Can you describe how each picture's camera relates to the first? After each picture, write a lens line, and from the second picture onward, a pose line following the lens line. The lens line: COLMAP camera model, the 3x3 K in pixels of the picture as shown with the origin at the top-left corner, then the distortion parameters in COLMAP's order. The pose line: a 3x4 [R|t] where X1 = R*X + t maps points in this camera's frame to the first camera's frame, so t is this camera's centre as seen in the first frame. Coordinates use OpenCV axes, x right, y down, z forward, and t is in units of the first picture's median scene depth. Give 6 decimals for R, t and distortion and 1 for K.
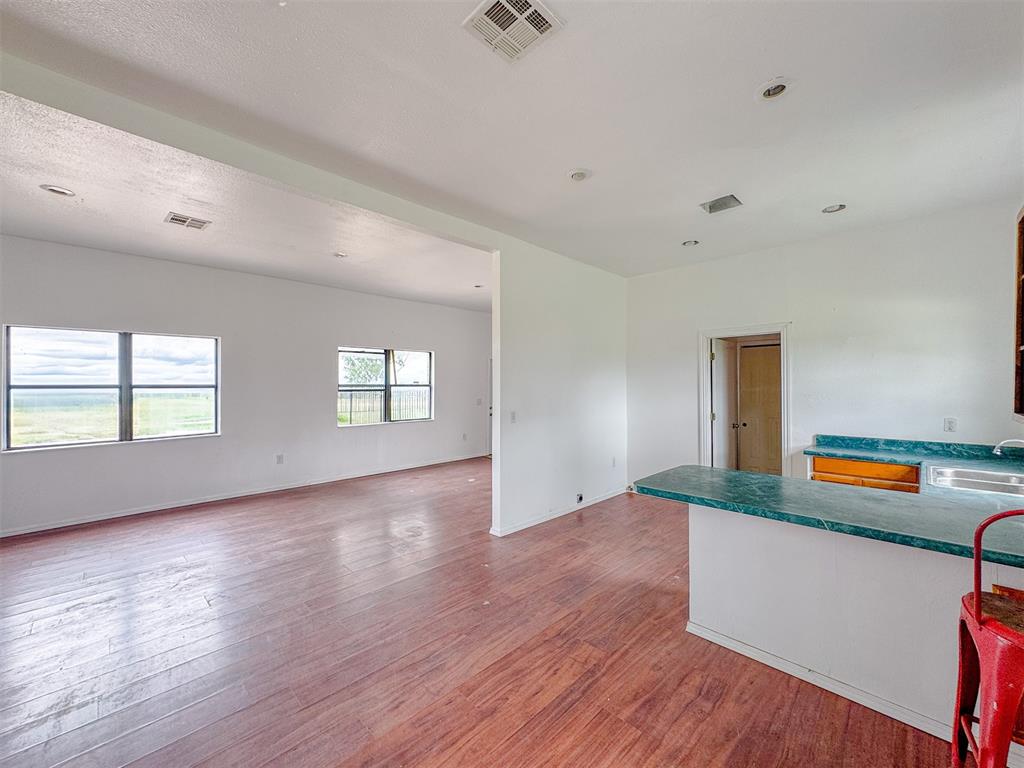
lens RADIAL K [[411.5, 0, 512.0], [0, 411.5, 384.7], [0, 0, 1]] dist [-0.001009, 0.000138]
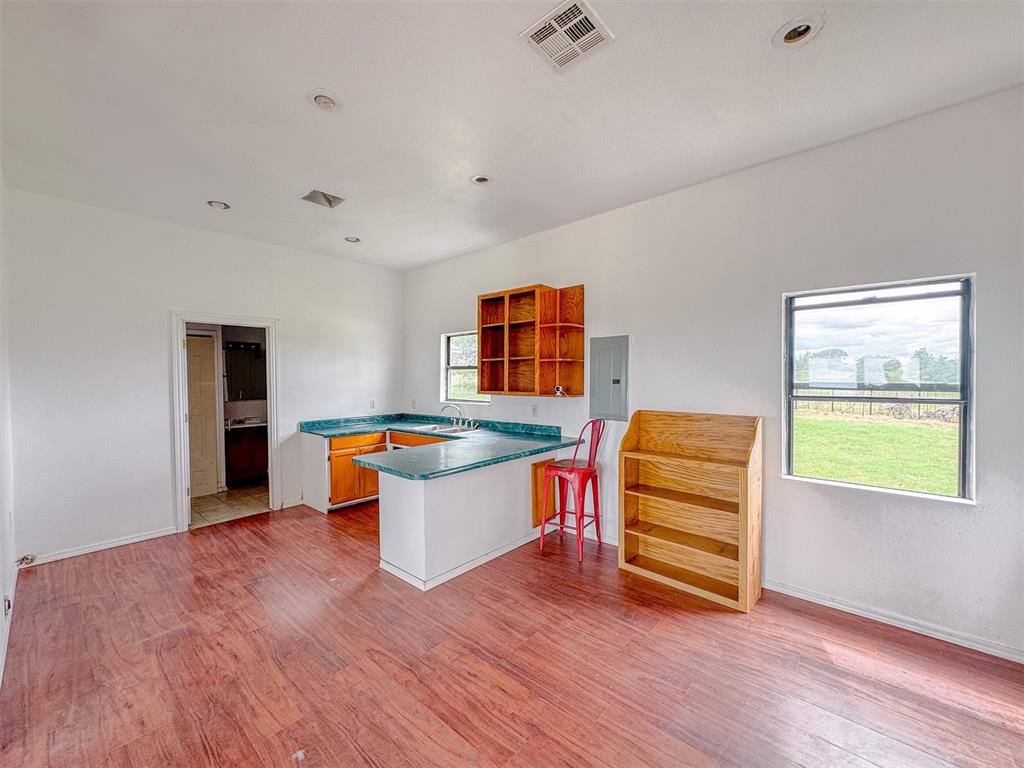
lens RADIAL K [[411.5, 0, 506.4], [0, 411.5, 385.4], [0, 0, 1]] dist [-0.001009, 0.000138]
pose [[-0.052234, -0.018127, 0.998470, -1.026281], [0.007224, 0.999802, 0.018529, 0.006324], [-0.998609, 0.008181, -0.052093, 1.174116]]
